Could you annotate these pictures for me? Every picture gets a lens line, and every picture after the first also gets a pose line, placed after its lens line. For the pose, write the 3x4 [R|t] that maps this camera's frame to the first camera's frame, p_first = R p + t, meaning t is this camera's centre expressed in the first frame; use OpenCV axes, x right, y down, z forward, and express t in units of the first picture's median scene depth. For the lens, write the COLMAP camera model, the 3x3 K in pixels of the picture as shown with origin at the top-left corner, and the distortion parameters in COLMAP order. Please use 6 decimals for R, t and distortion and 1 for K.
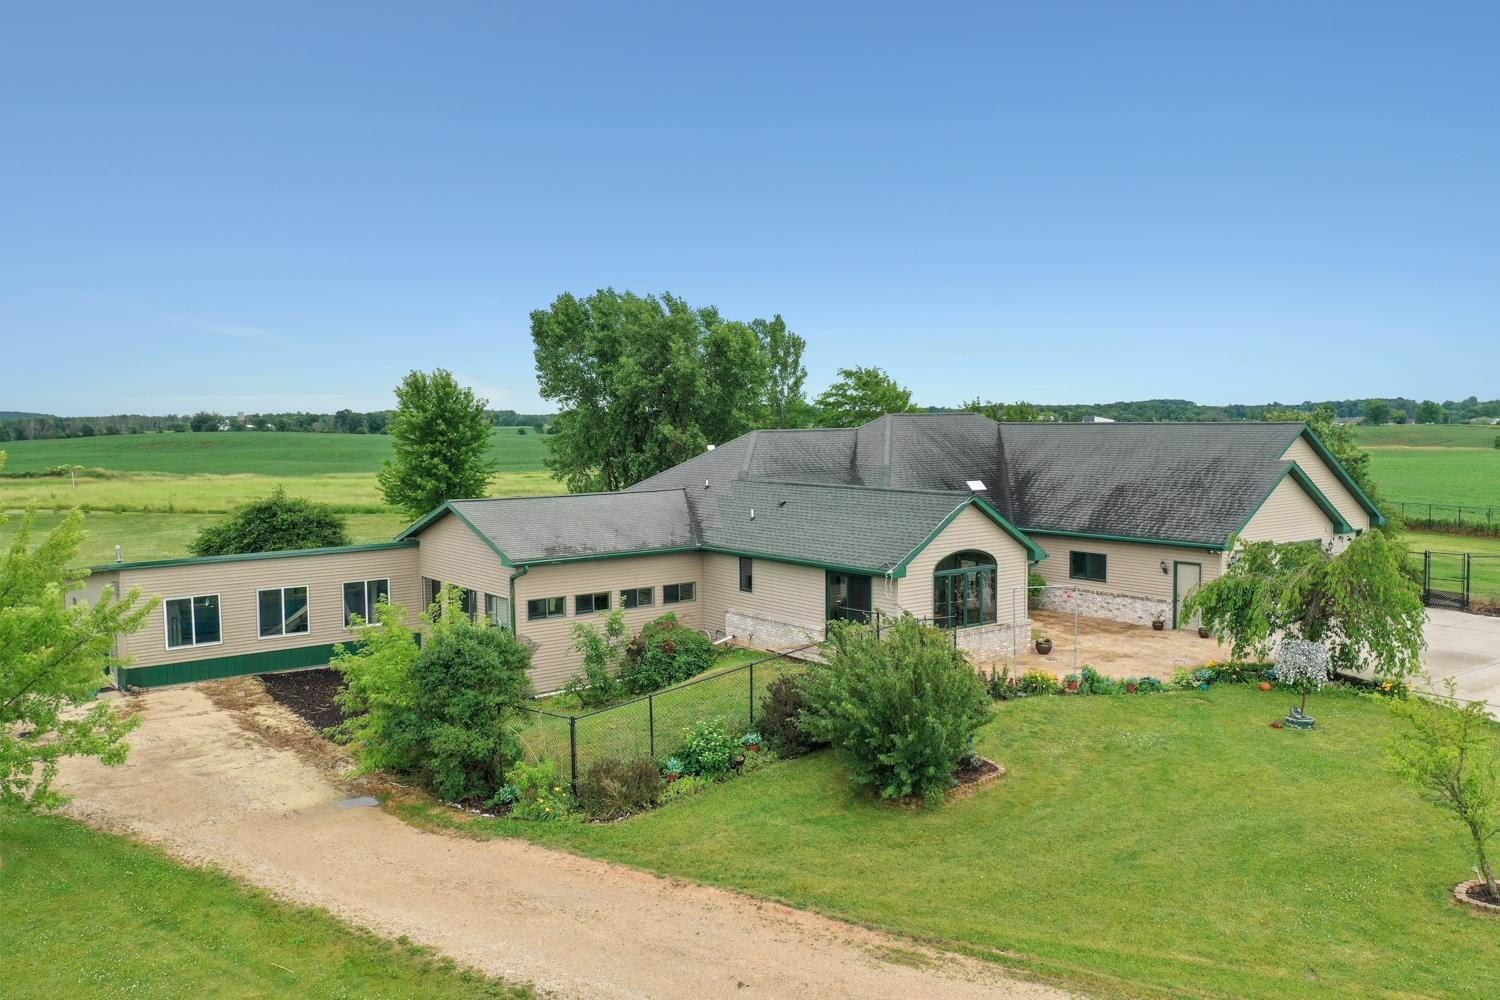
lens RADIAL K [[1192.2, 0, 747.6], [0, 1192.2, 499.2], [0, 0, 1]] dist [0.006314, 0.000655]
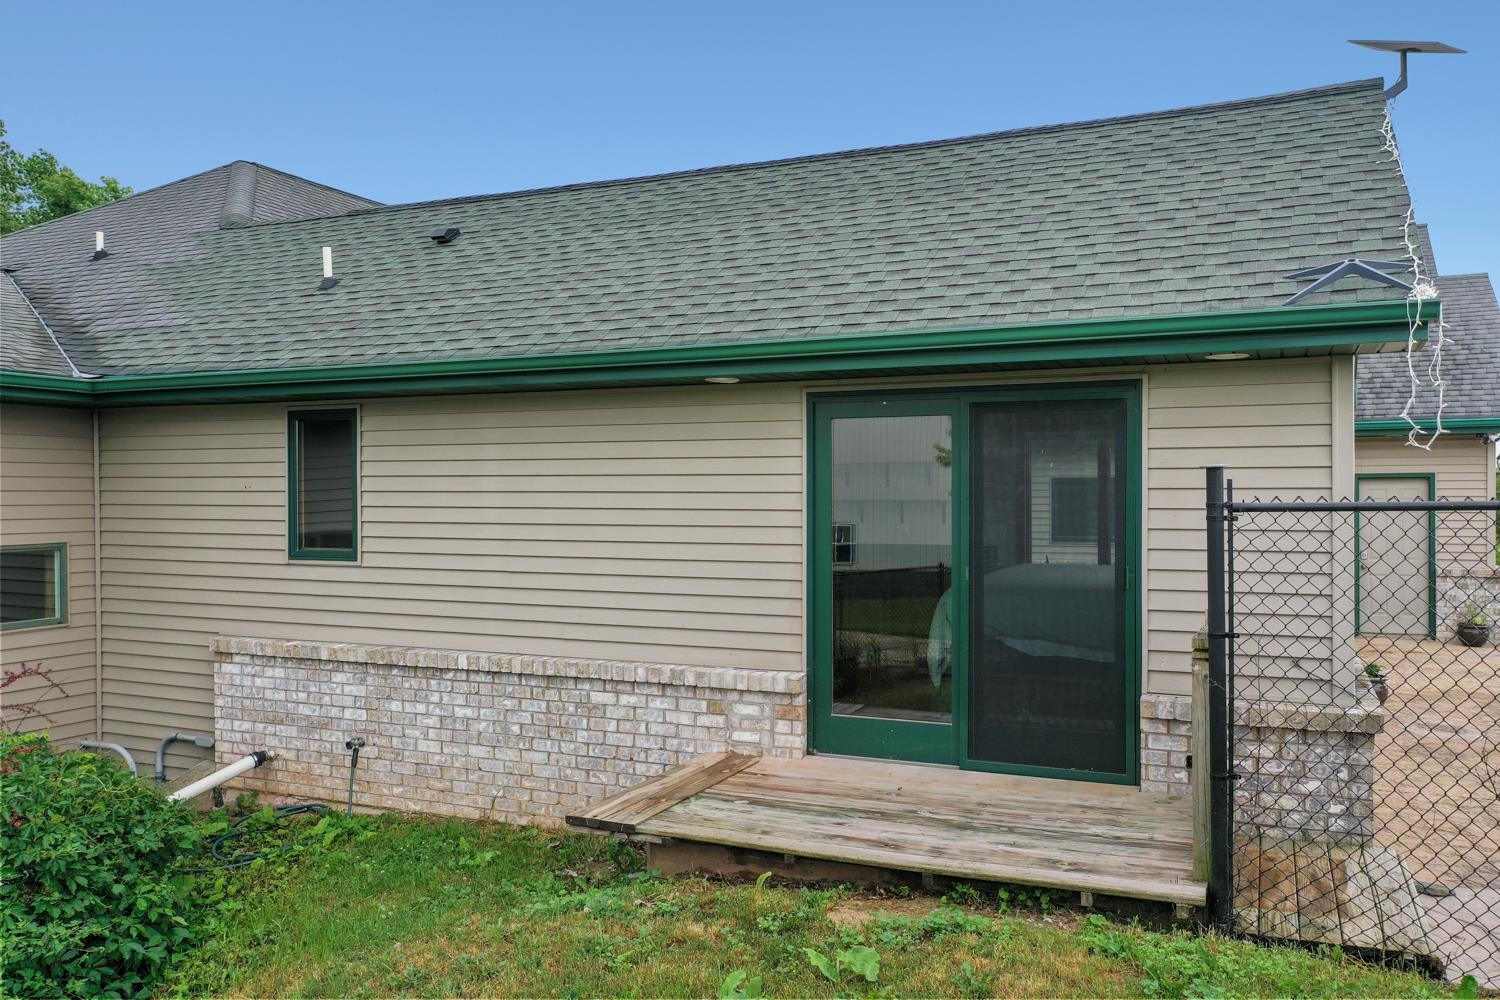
lens RADIAL K [[1192.2, 0, 751.1], [0, 1192.2, 503.0], [0, 0, 1]] dist [0.006314, 0.000655]
pose [[0.872976, 0.004541, 0.487741, -0.041854], [0.030761, 0.997454, -0.064343, 0.083979], [-0.486792, 0.071173, 0.870614, 0.753969]]
